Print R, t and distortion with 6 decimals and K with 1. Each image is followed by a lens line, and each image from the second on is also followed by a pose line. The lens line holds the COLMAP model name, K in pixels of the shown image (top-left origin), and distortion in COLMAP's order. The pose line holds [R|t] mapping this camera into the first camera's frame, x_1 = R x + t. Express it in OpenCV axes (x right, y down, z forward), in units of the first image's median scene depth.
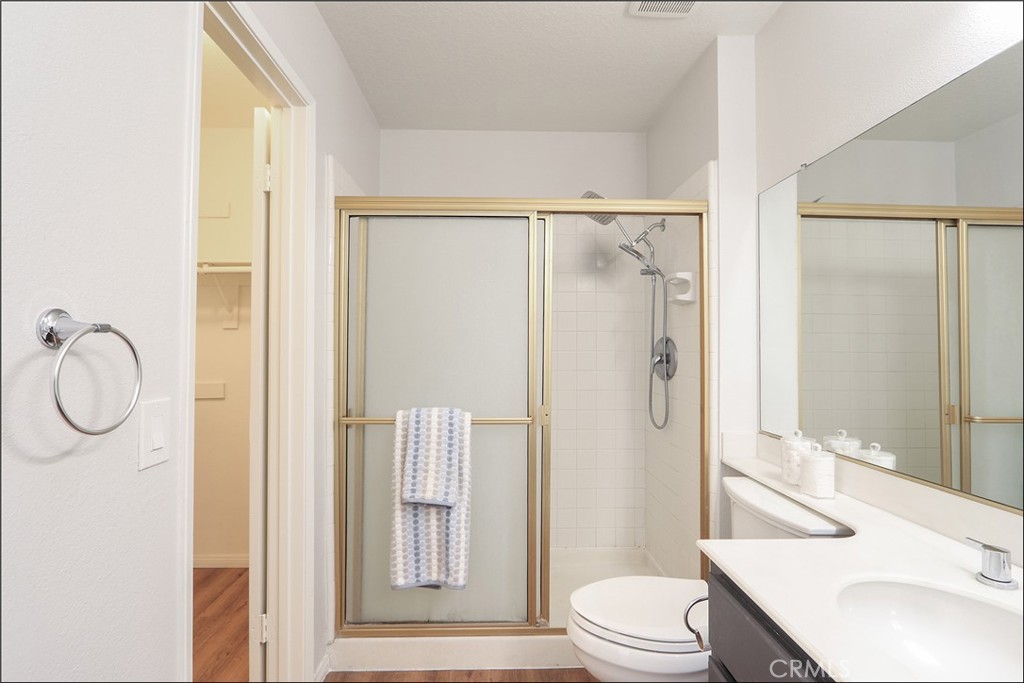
lens RADIAL K [[479.1, 0, 520.3], [0, 479.1, 338.1], [0, 0, 1]] dist [-0.022363, 0.004616]
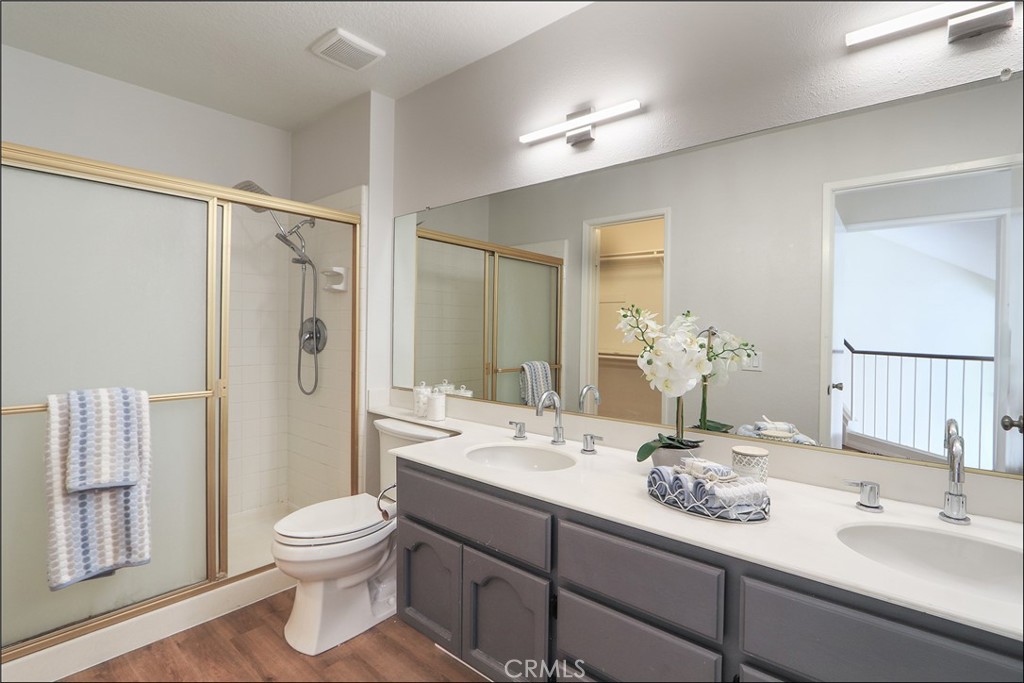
lens RADIAL K [[479.1, 0, 506.2], [0, 479.1, 336.6], [0, 0, 1]] dist [-0.022363, 0.004616]
pose [[0.677554, -0.005194, 0.735454, -0.330614], [-0.027579, 0.999092, 0.032464, -0.009330], [-0.734955, -0.042279, 0.676796, -0.215802]]
